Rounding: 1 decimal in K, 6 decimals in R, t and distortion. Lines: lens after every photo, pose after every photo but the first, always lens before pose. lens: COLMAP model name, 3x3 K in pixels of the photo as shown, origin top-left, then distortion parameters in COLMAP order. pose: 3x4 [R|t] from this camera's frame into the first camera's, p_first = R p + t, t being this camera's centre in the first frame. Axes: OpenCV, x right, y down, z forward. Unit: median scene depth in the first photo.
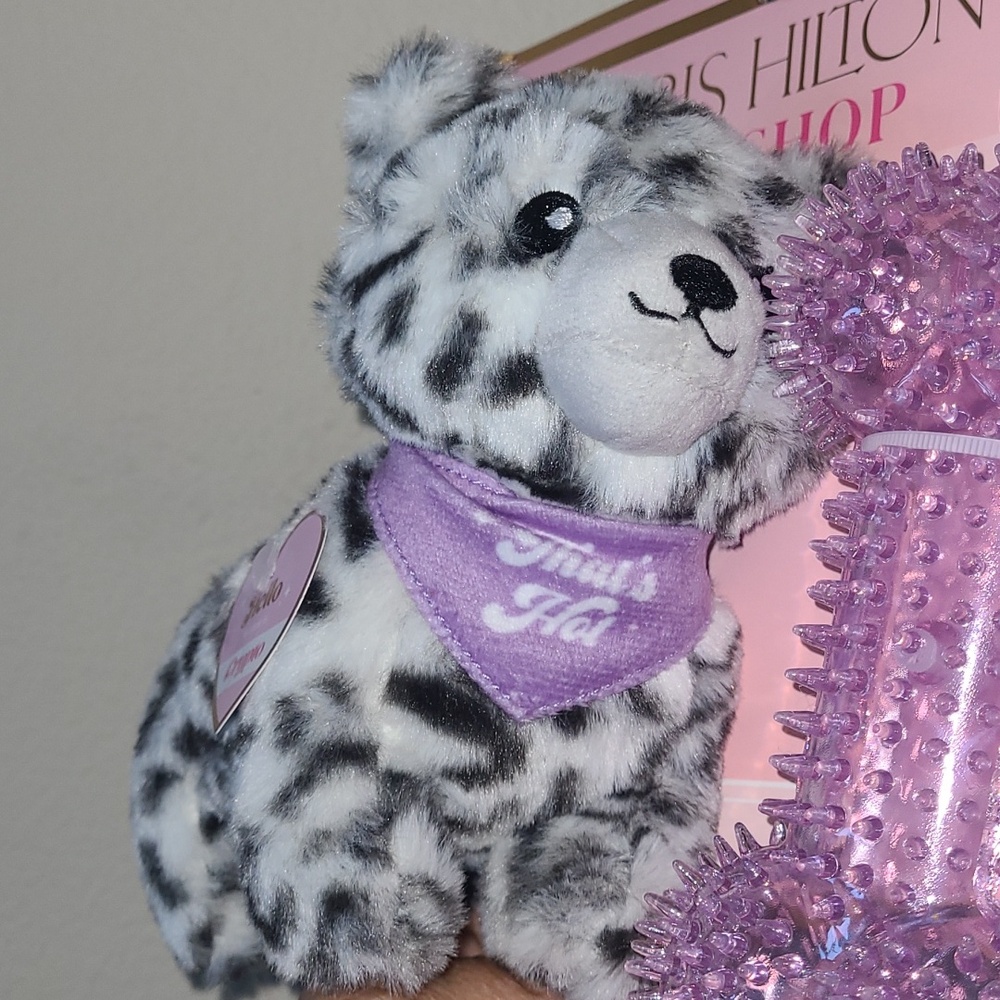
lens RADIAL K [[1698.7, 0, 531.8], [0, 1698.7, 539.8], [0, 0, 1]] dist [0.021748, 0.130011]
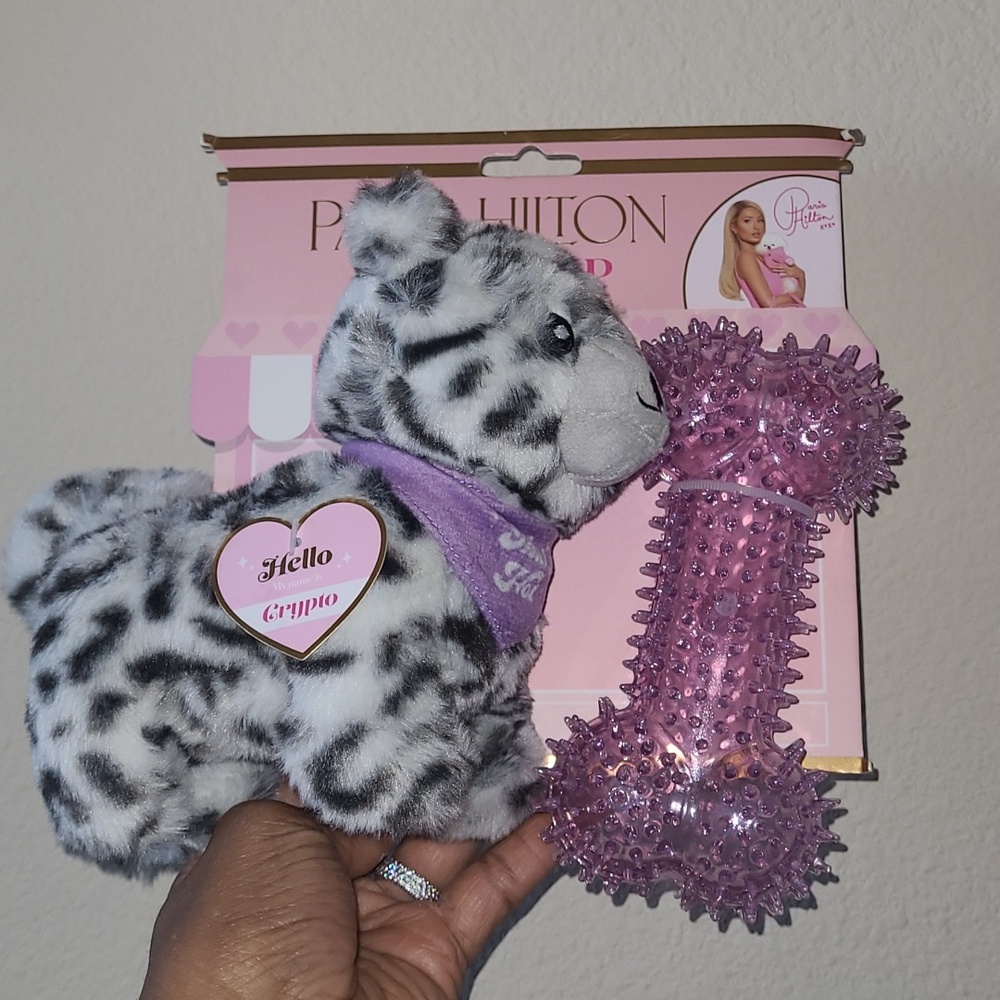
lens RADIAL K [[1646.0, 0, 502.0], [0, 1646.0, 519.2], [0, 0, 1]] dist [0.016904, -0.129953]
pose [[0.700304, 0.060558, 0.711271, -1.071350], [-0.061611, 0.997805, -0.024293, 0.024841], [-0.711181, -0.026810, 0.702498, -0.038790]]
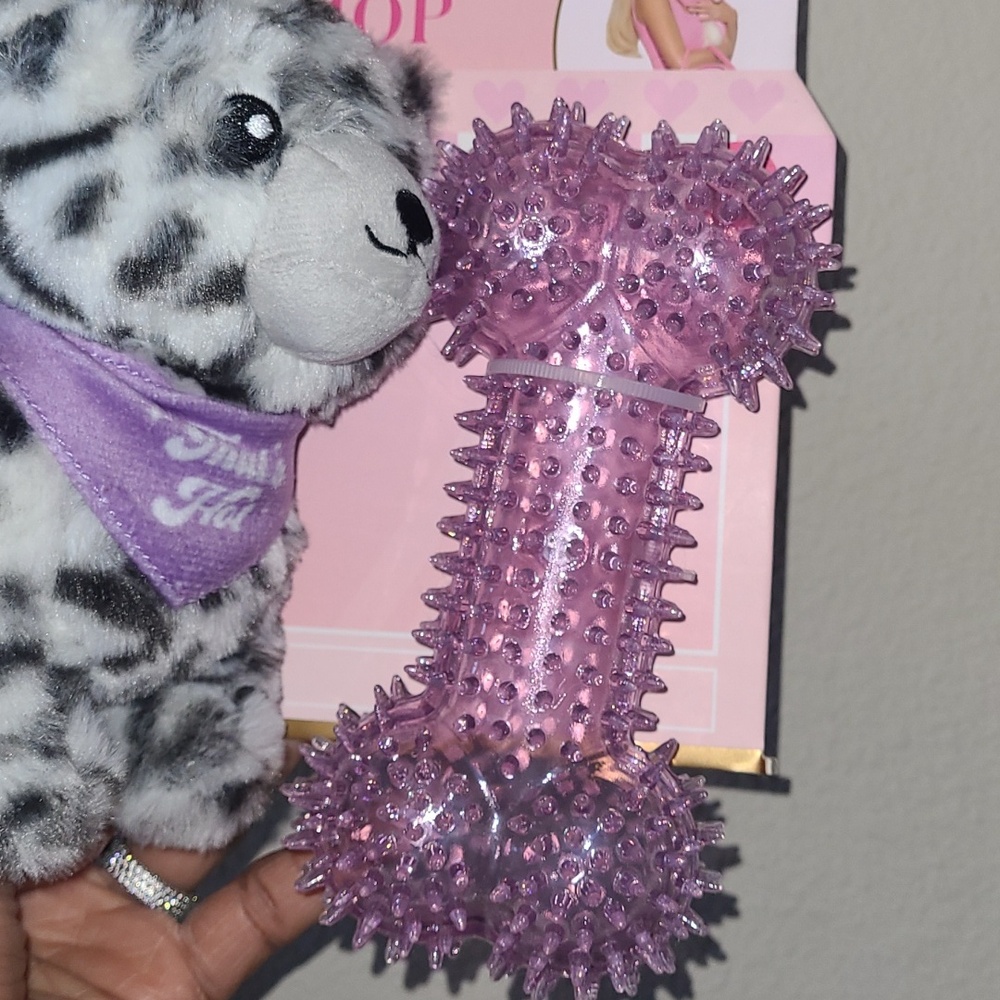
lens RADIAL K [[1646.0, 0, 502.0], [0, 1646.0, 519.2], [0, 0, 1]] dist [0.016904, -0.129953]
pose [[0.802129, -0.036356, 0.596042, -0.446871], [-0.082179, 0.981927, 0.170487, -0.134555], [-0.591469, -0.185734, 0.784645, 0.102514]]
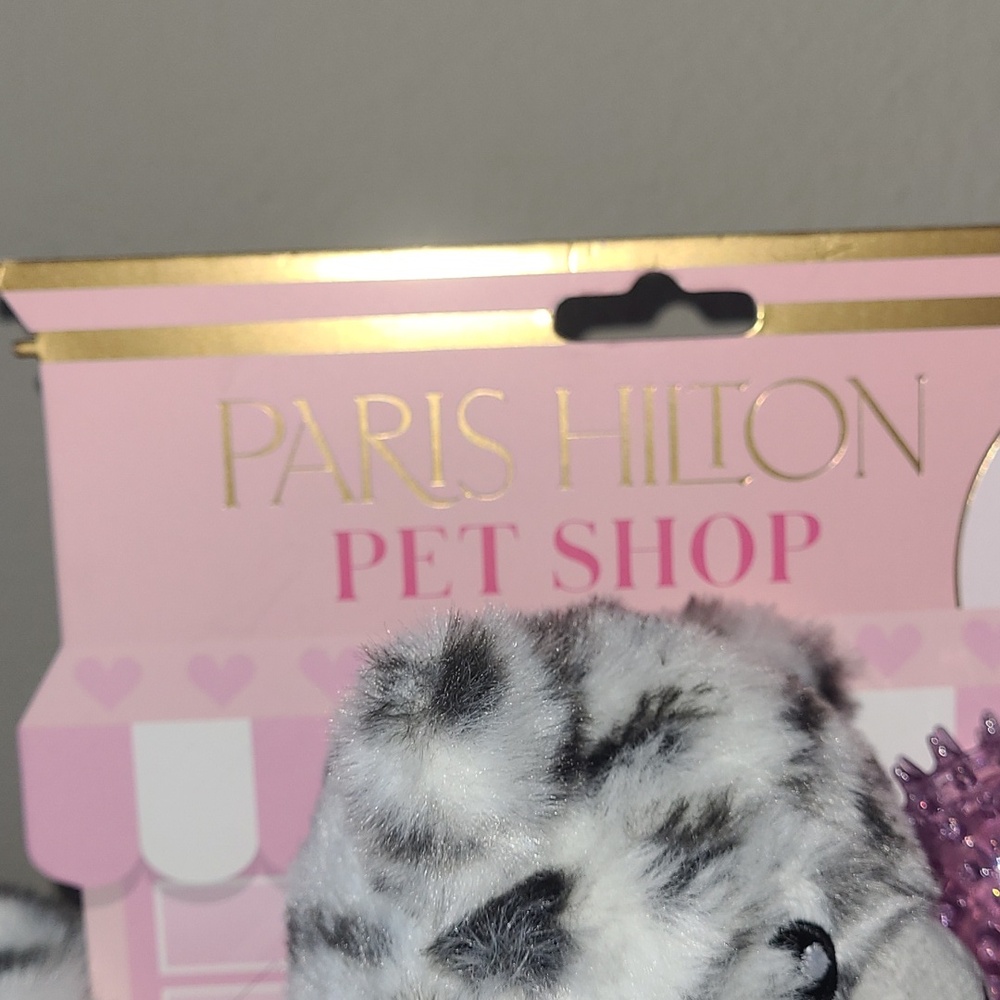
lens RADIAL K [[1646.0, 0, 502.0], [0, 1646.0, 519.2], [0, 0, 1]] dist [0.016904, -0.129953]
pose [[0.649936, -0.222452, 0.726704, -0.533754], [-0.034167, 0.946684, 0.320348, -0.577643], [-0.759221, -0.233035, 0.607683, 0.694219]]
